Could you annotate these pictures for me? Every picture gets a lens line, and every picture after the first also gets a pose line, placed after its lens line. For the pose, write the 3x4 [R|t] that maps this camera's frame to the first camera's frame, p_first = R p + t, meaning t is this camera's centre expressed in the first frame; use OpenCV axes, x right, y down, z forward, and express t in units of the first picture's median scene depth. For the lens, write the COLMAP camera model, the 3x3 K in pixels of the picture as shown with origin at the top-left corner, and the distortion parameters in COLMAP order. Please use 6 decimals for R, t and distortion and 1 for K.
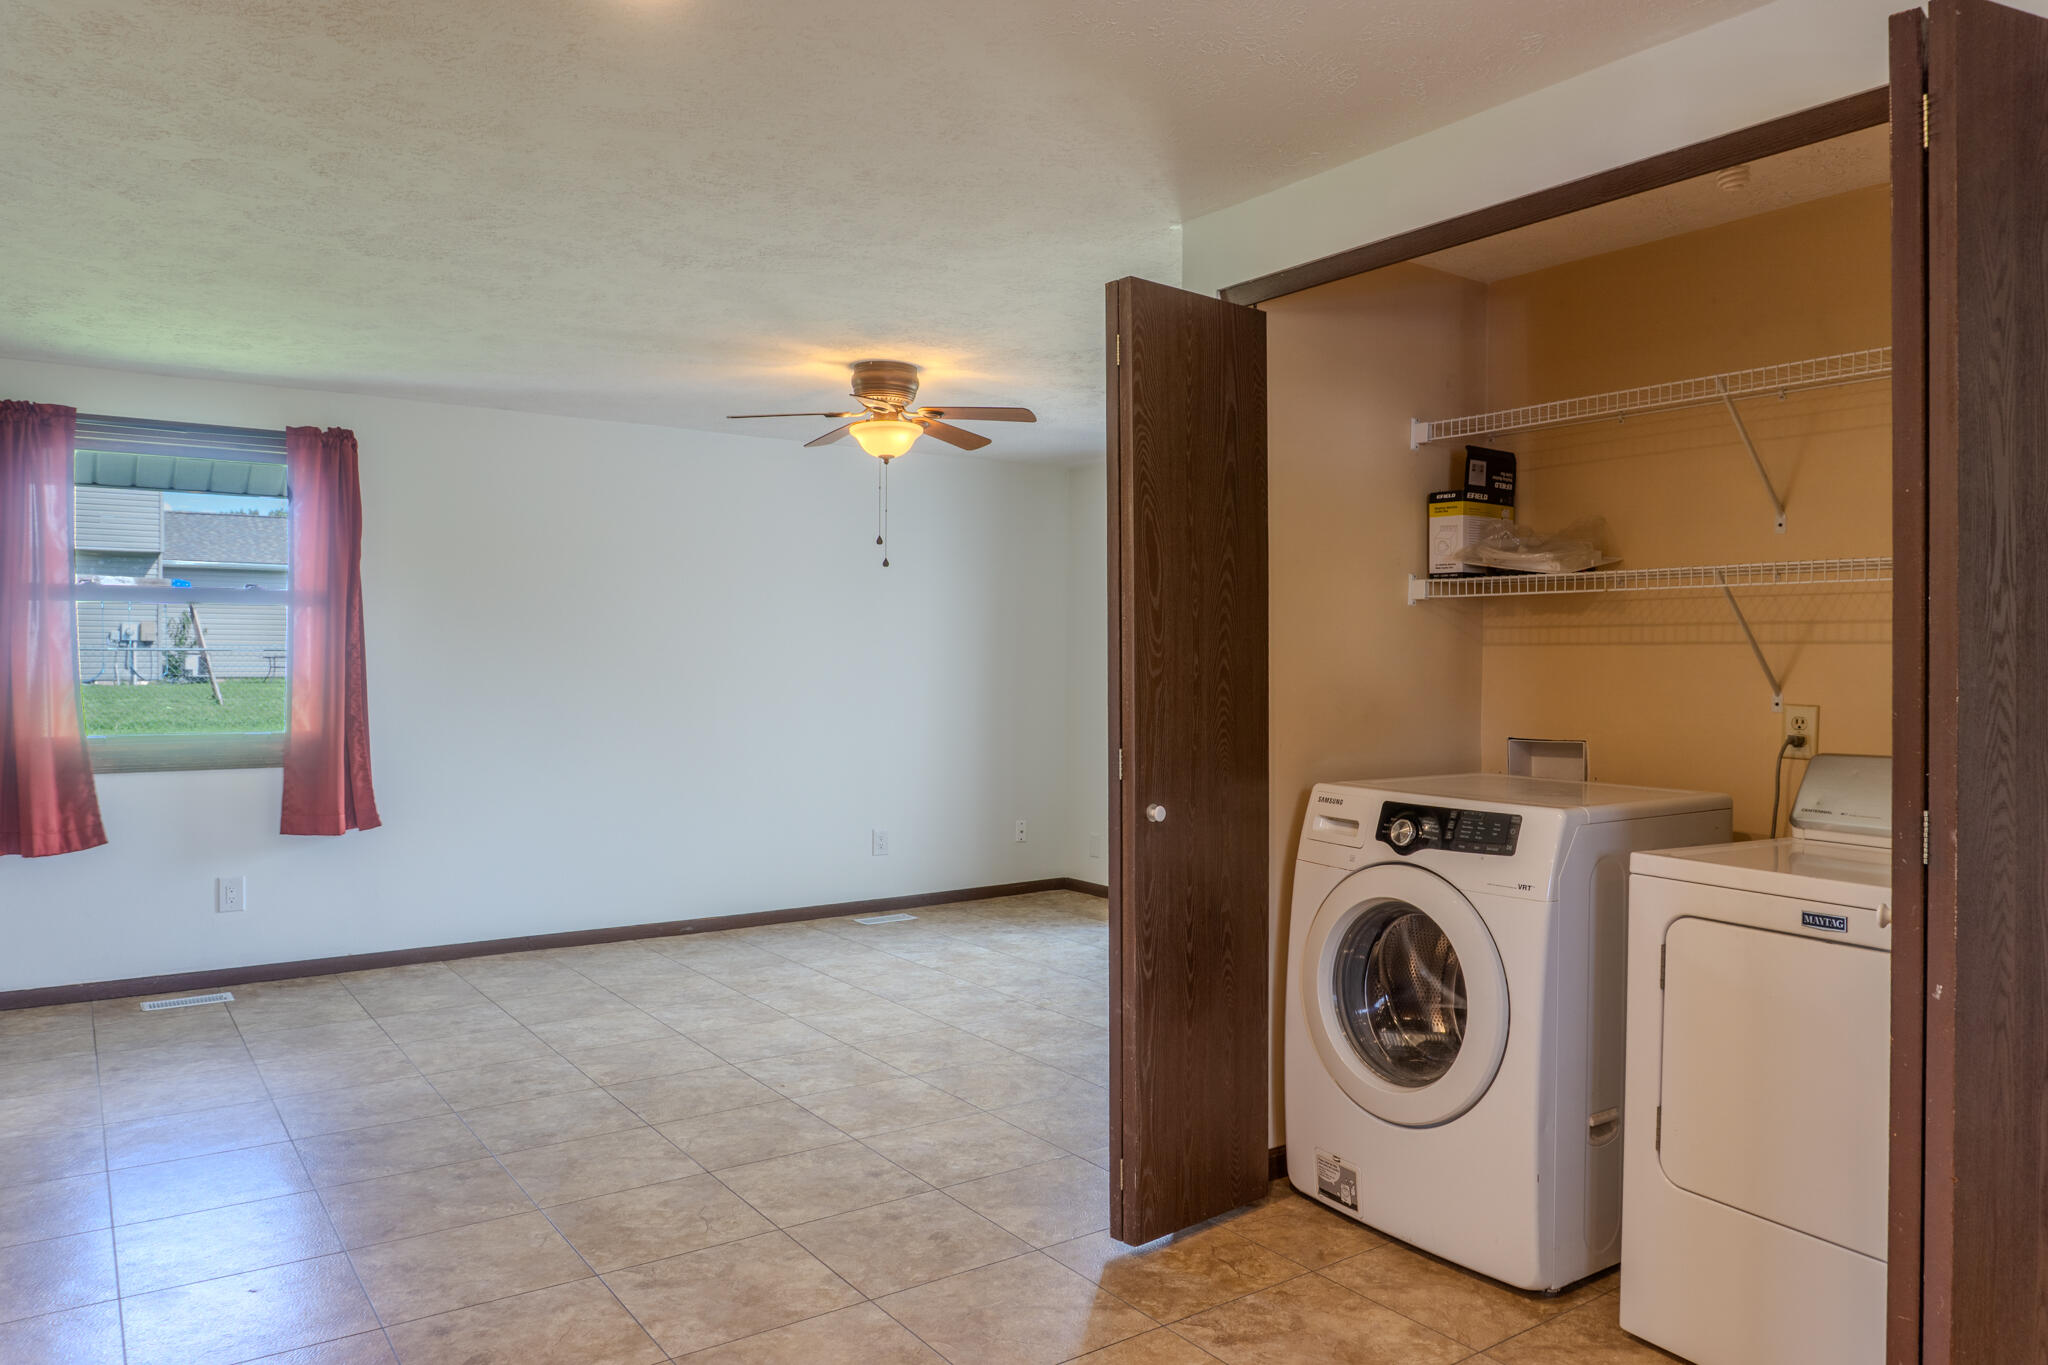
lens RADIAL K [[1374.1, 0, 1037.9], [0, 1374.1, 675.0], [0, 0, 1]] dist [-0.015992, -0.005704]
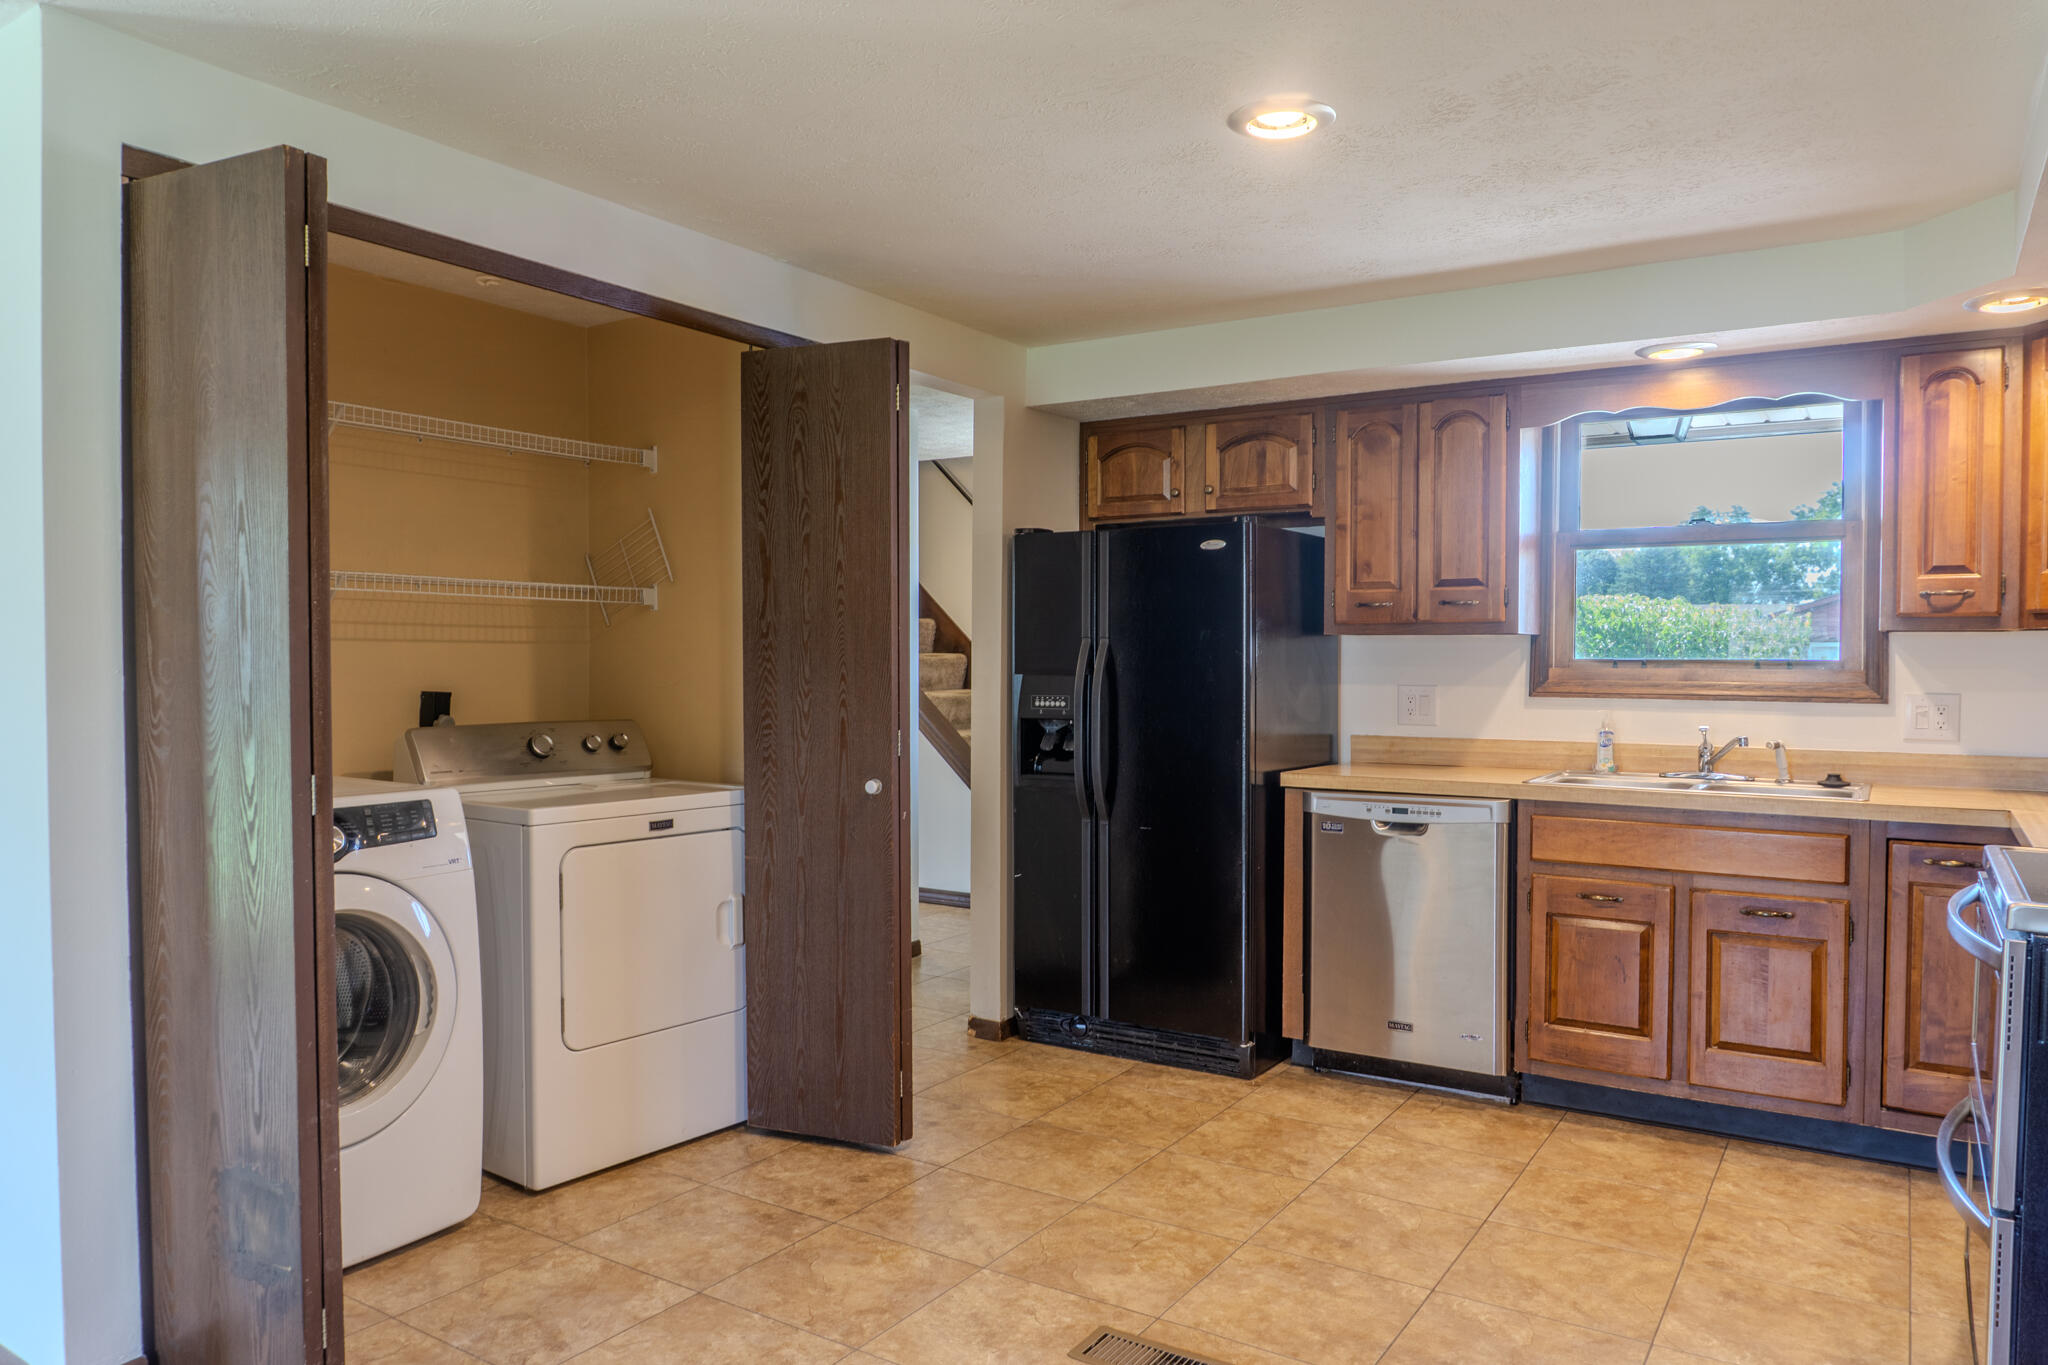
lens RADIAL K [[1374.1, 0, 1024.0], [0, 1374.1, 683.6], [0, 0, 1]] dist [-0.015992, -0.005704]
pose [[-0.361819, -0.025194, 0.931908, -0.571530], [0.002624, 0.999603, 0.028043, -0.011856], [-0.932245, 0.012592, -0.361610, 0.664361]]
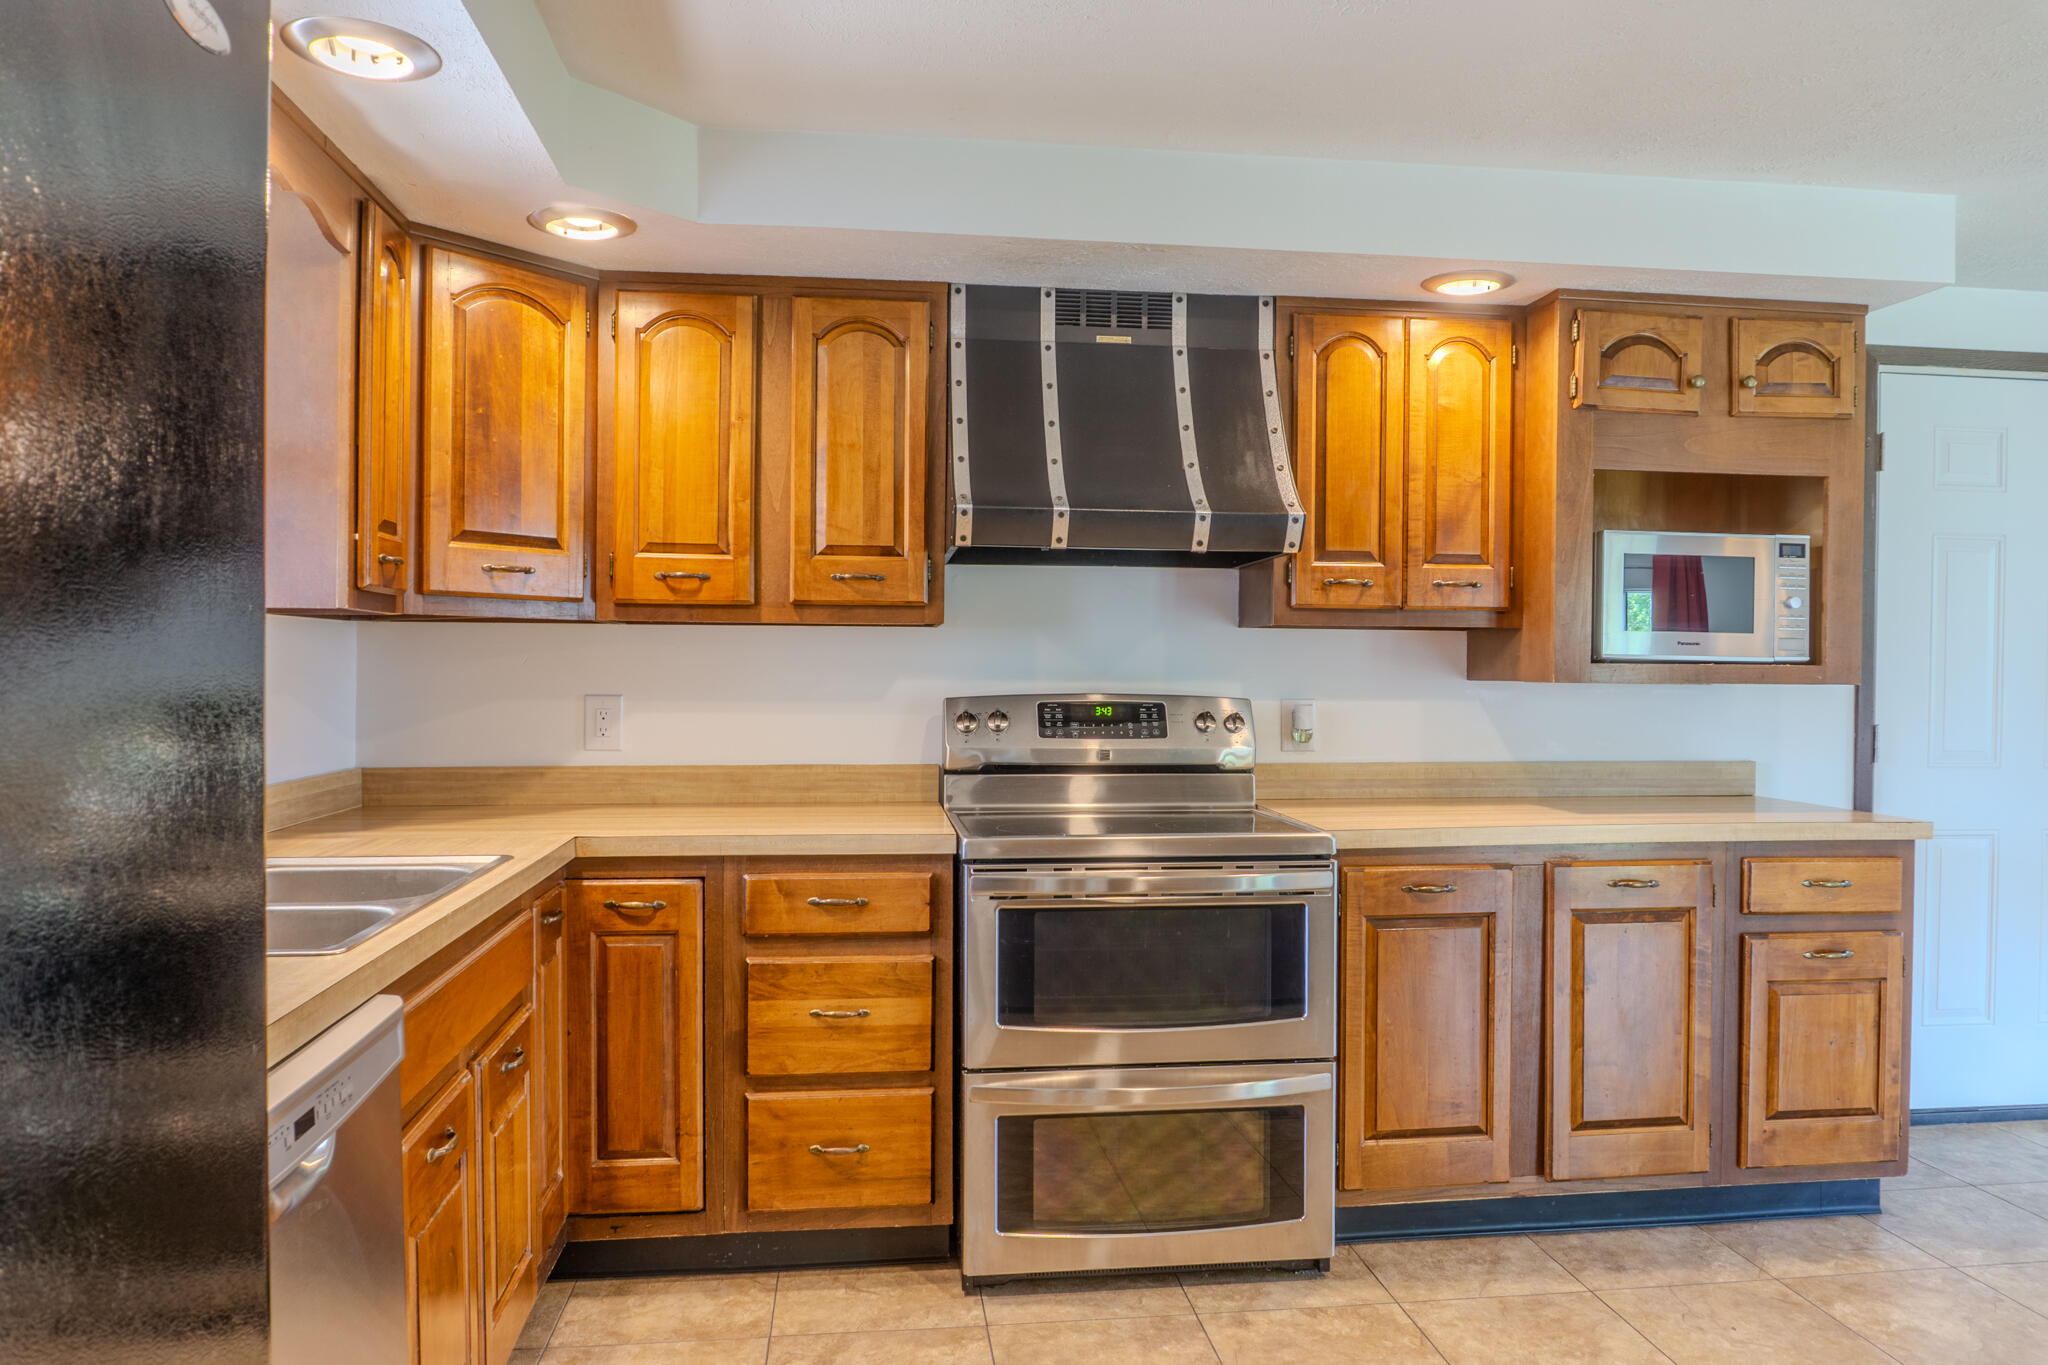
lens RADIAL K [[1374.1, 0, 1019.3], [0, 1374.1, 680.9], [0, 0, 1]] dist [-0.015992, -0.005704]
pose [[-0.482185, 0.002517, -0.876066, 0.453157], [-0.017080, 0.999779, 0.012274, -0.001312], [0.875903, 0.020882, -0.482035, 0.345110]]
